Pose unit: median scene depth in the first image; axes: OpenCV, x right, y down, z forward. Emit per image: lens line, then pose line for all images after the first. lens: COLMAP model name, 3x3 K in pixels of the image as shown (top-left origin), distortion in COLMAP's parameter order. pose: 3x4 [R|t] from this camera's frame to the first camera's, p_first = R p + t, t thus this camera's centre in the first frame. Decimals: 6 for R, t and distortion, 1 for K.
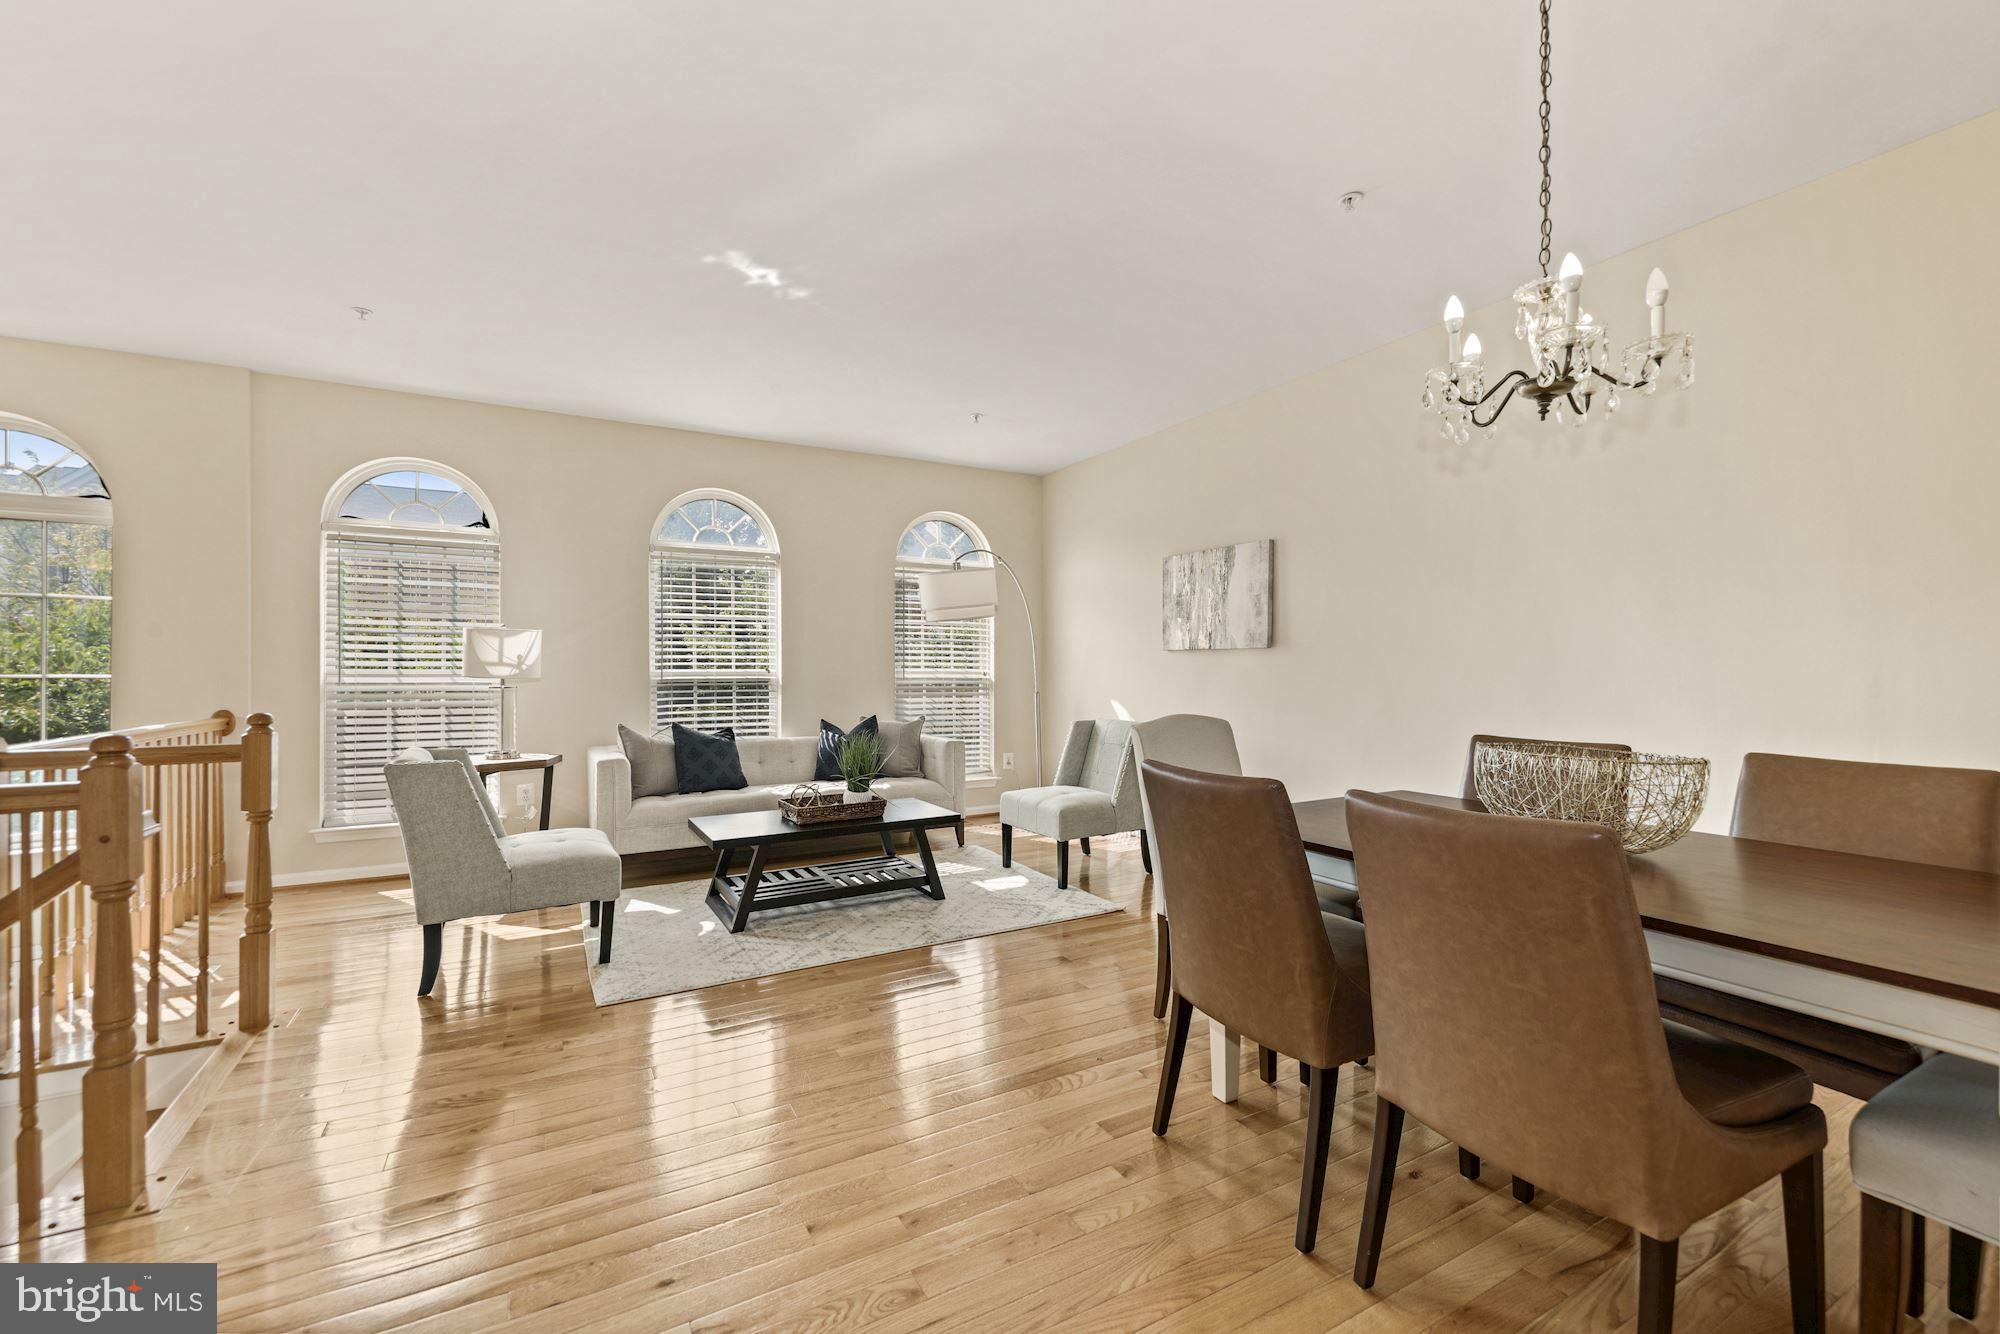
lens RADIAL K [[843.7, 0, 1012.8], [0, 843.7, 667.2], [0, 0, 1]] dist [0.016012, -0.008656]
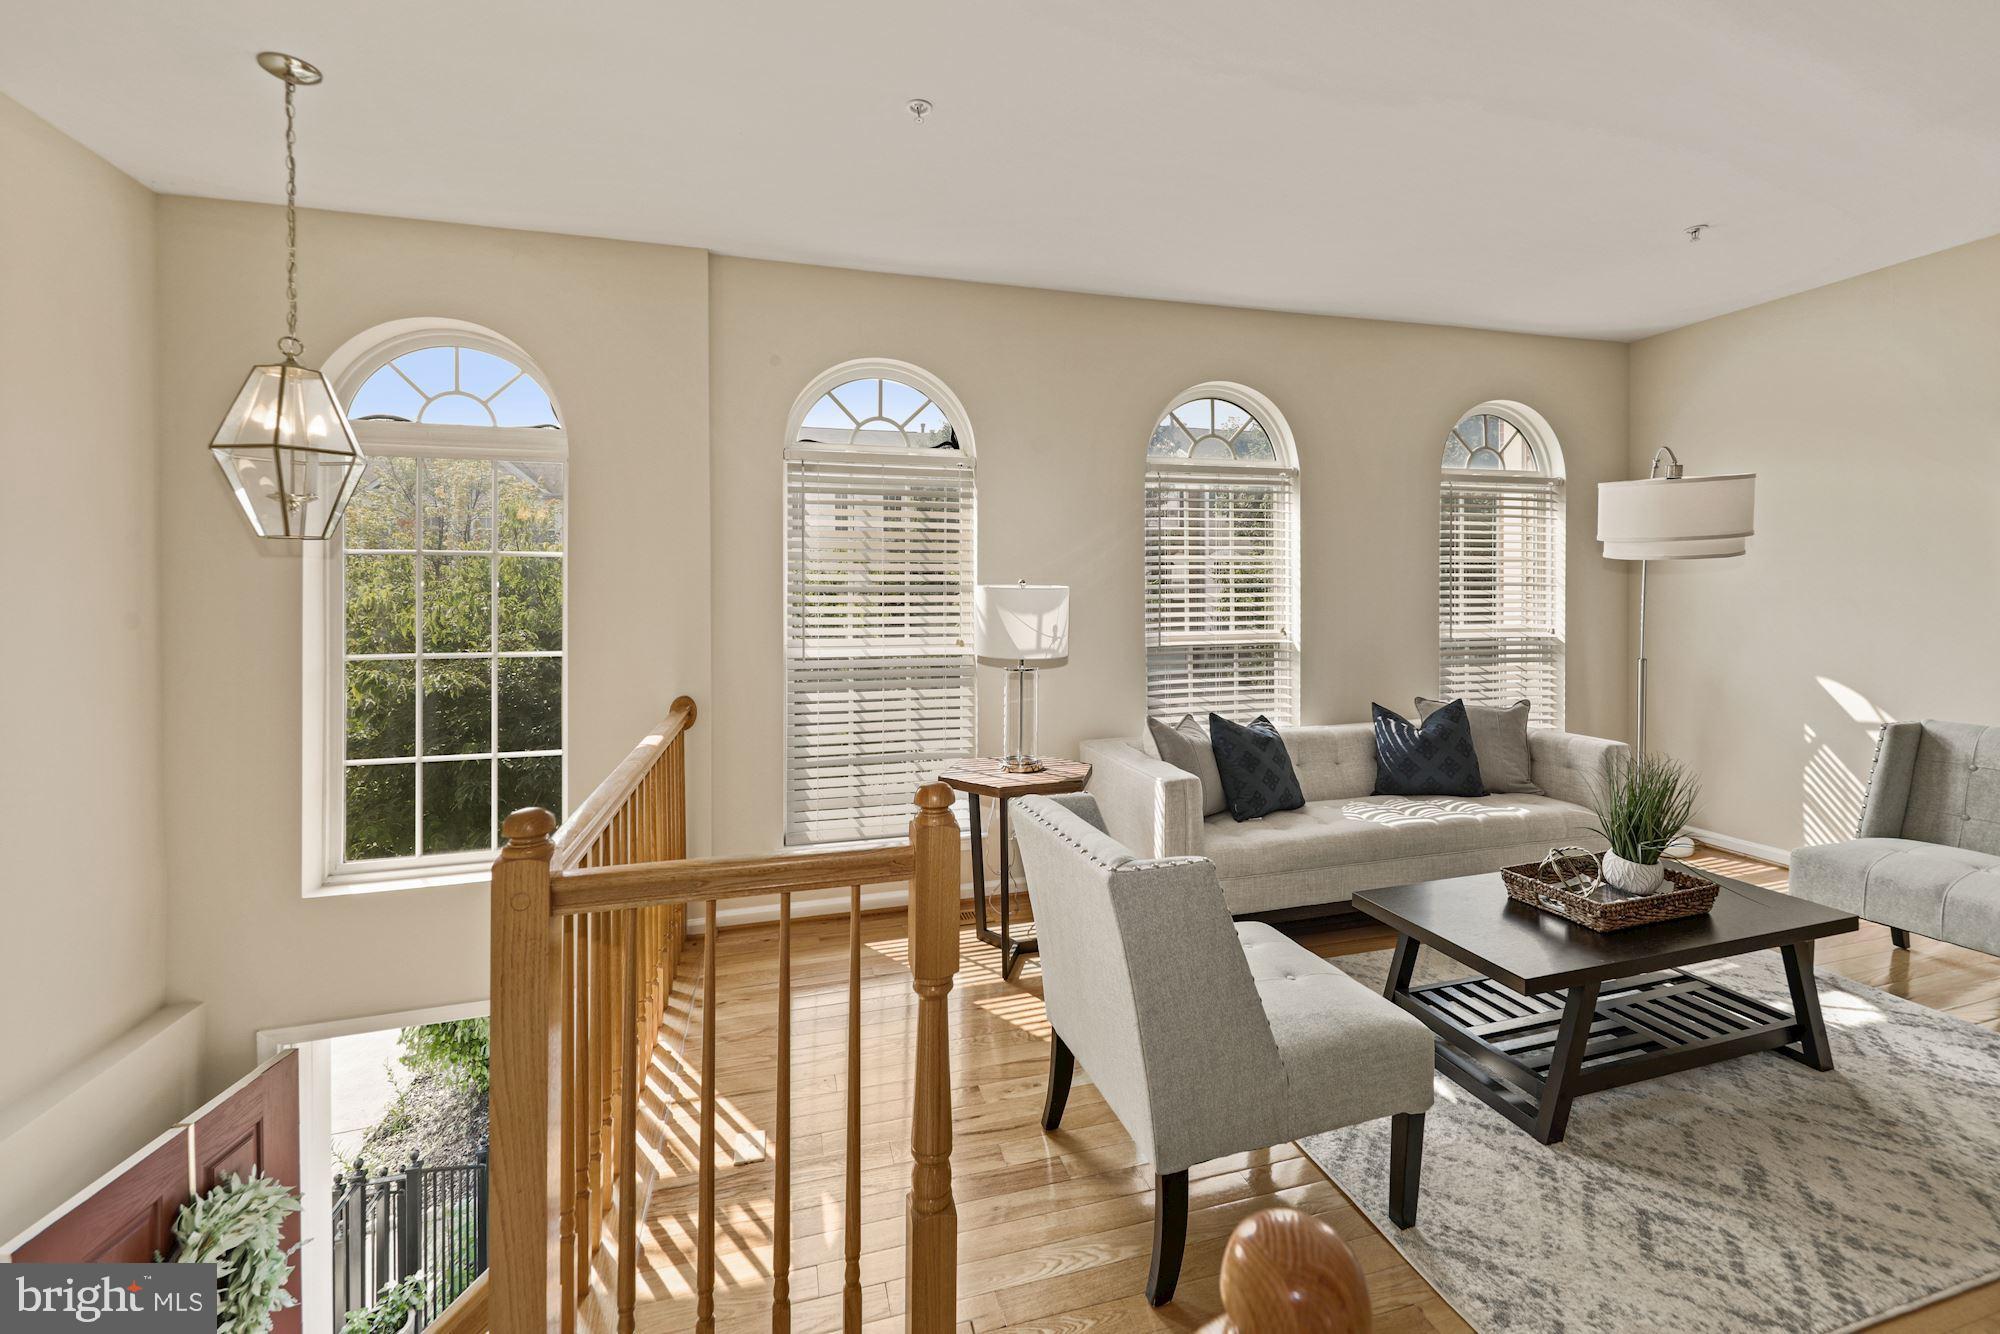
lens RADIAL K [[841.7, 0, 1001.2], [0, 841.7, 591.8], [0, 0, 1]] dist [0.000279, -0.000660]
pose [[0.970171, -0.009074, -0.242252, -0.400495], [0.008396, 0.999957, -0.003829, -0.033815], [0.242276, 0.001681, 0.970206, 0.283508]]
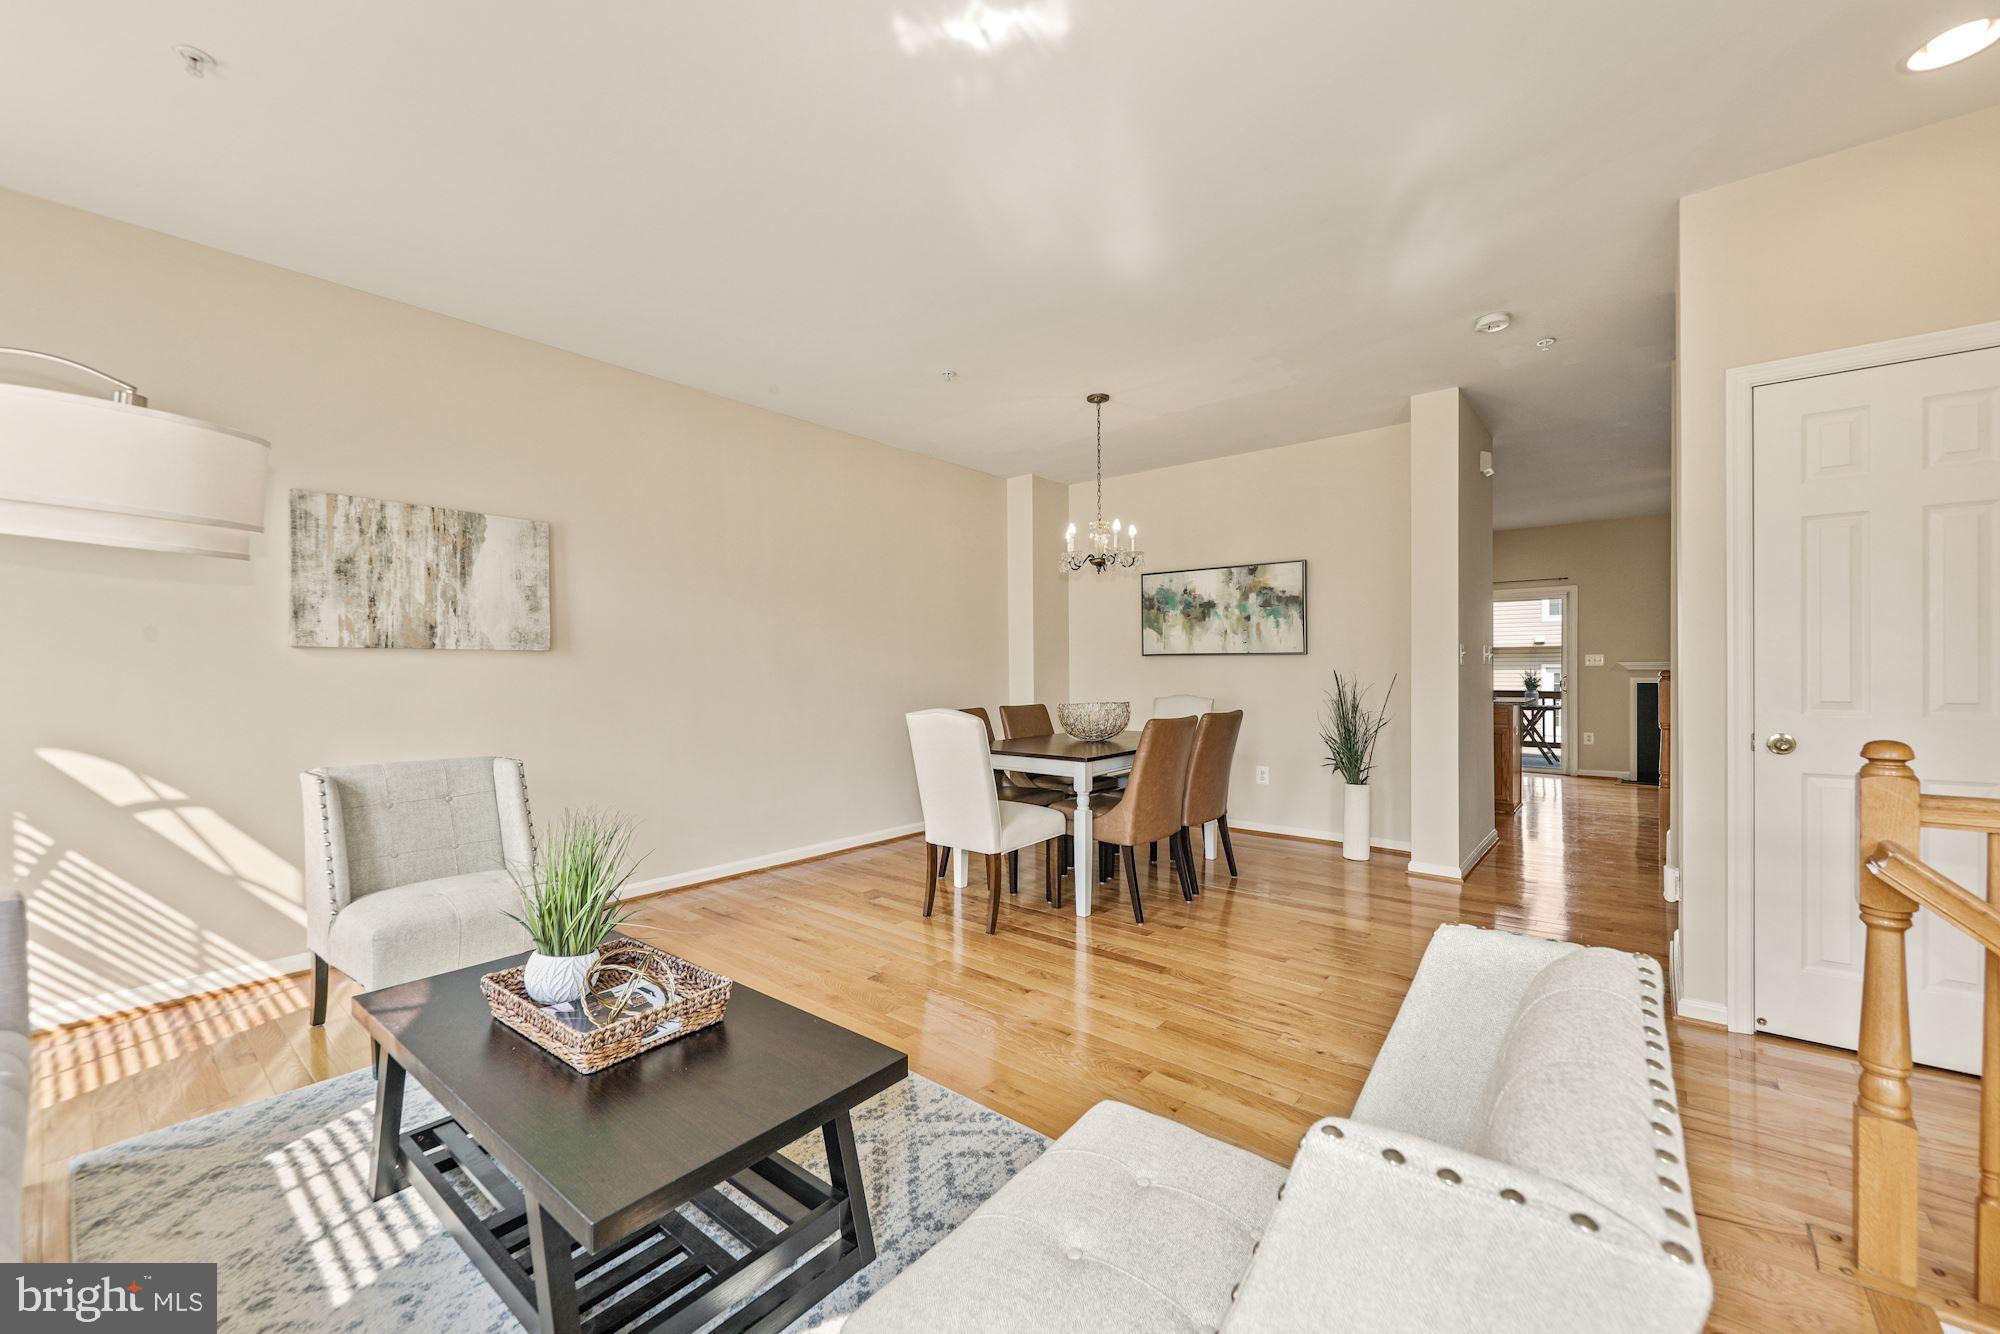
lens RADIAL K [[784.0, 0, 998.6], [0, 784.0, 668.8], [0, 0, 1]] dist [0.009631, -0.005836]
pose [[-0.360864, 0.002979, 0.932614, -0.559503], [0.004592, 0.999988, -0.001417, -0.001367], [-0.932607, 0.003771, -0.360873, 0.809002]]
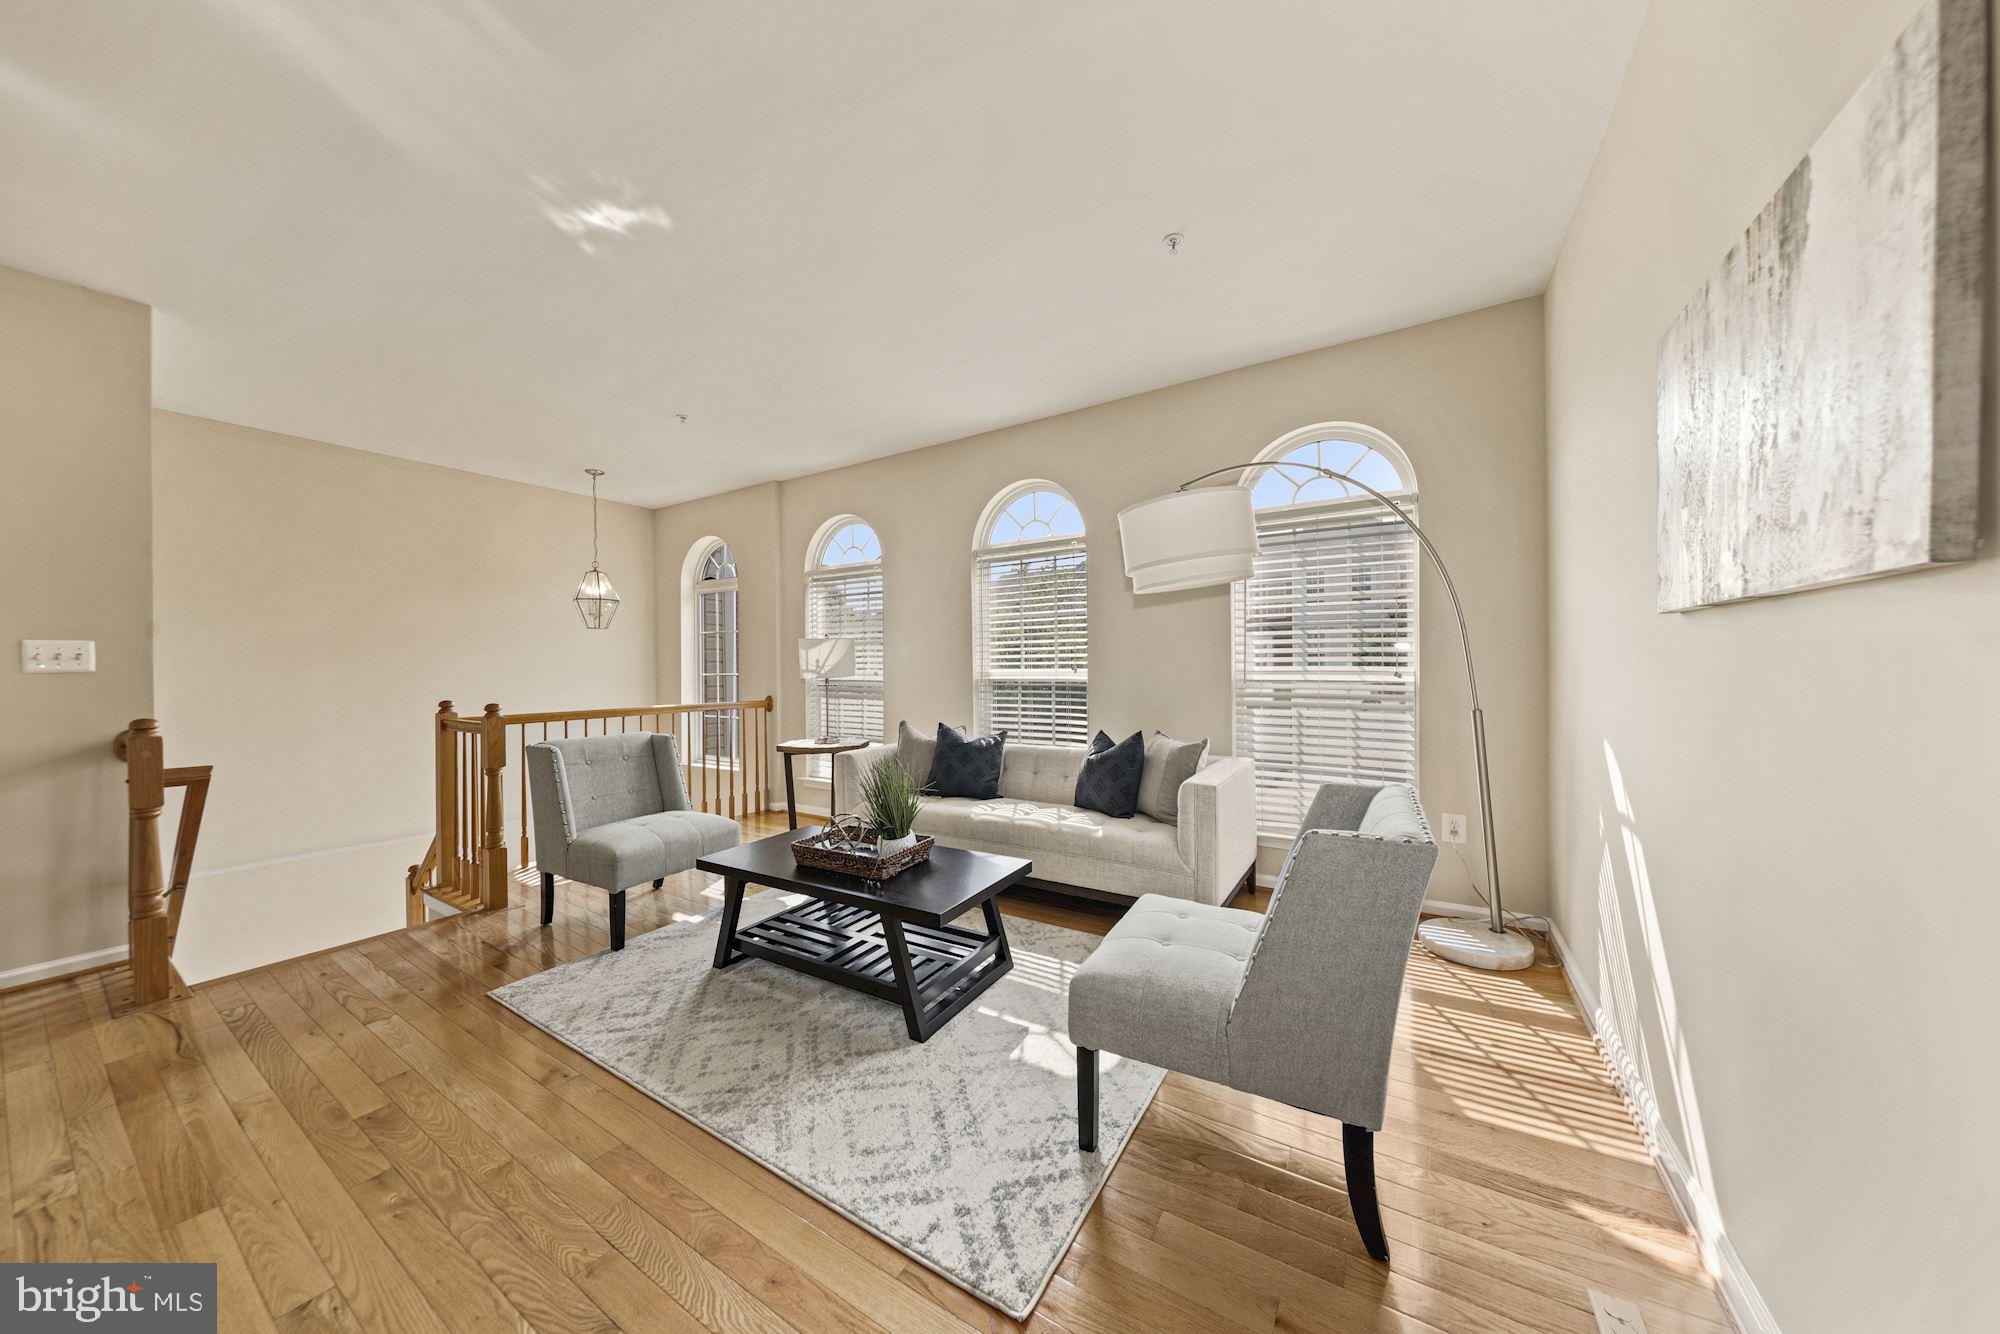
lens RADIAL K [[638.9, 0, 1002.5], [0, 638.9, 668.2], [0, 0, 1]] dist [-0.000114, -0.000014]
pose [[0.468627, -0.002909, -0.883392, 0.306550], [0.011823, 0.999926, 0.002979, -0.000840], [0.883317, -0.011841, 0.468626, 0.708807]]
